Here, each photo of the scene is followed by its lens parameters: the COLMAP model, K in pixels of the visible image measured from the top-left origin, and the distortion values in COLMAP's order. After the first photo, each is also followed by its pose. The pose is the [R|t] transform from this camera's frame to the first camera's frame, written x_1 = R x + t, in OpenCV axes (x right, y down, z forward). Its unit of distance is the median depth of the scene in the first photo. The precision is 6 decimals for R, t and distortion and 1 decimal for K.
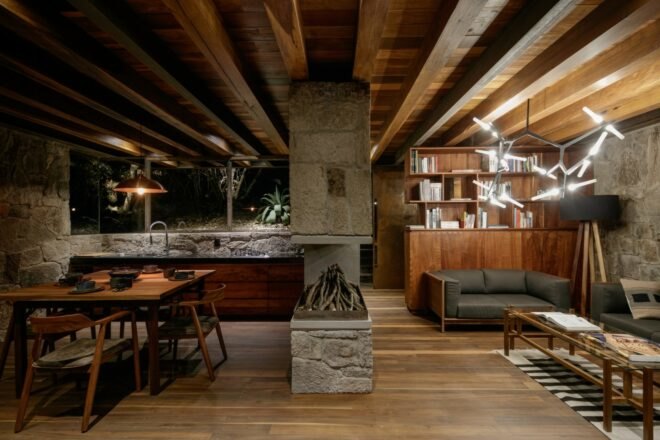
lens RADIAL K [[324.0, 0, 330.0], [0, 324.0, 220.0], [0, 0, 1]] dist [-0.000235, -0.000422]
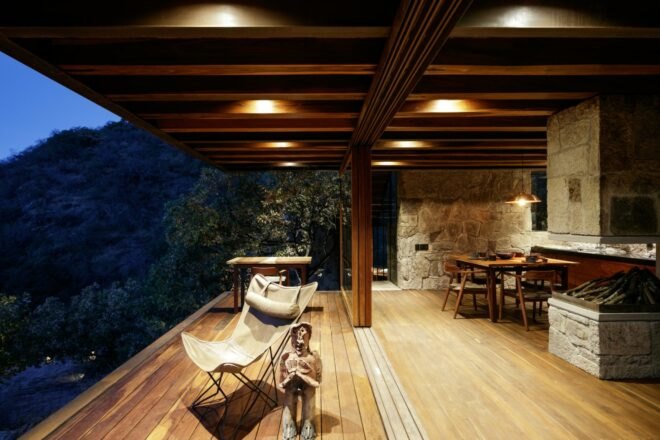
lens RADIAL K [[324.0, 0, 330.0], [0, 324.0, 220.0], [0, 0, 1]] dist [-0.000235, -0.000422]
pose [[0.058136, -0.009180, -0.998266, 1.152171], [0.014762, 0.999856, -0.008335, -0.009972], [0.998200, -0.014251, 0.058263, 0.031181]]
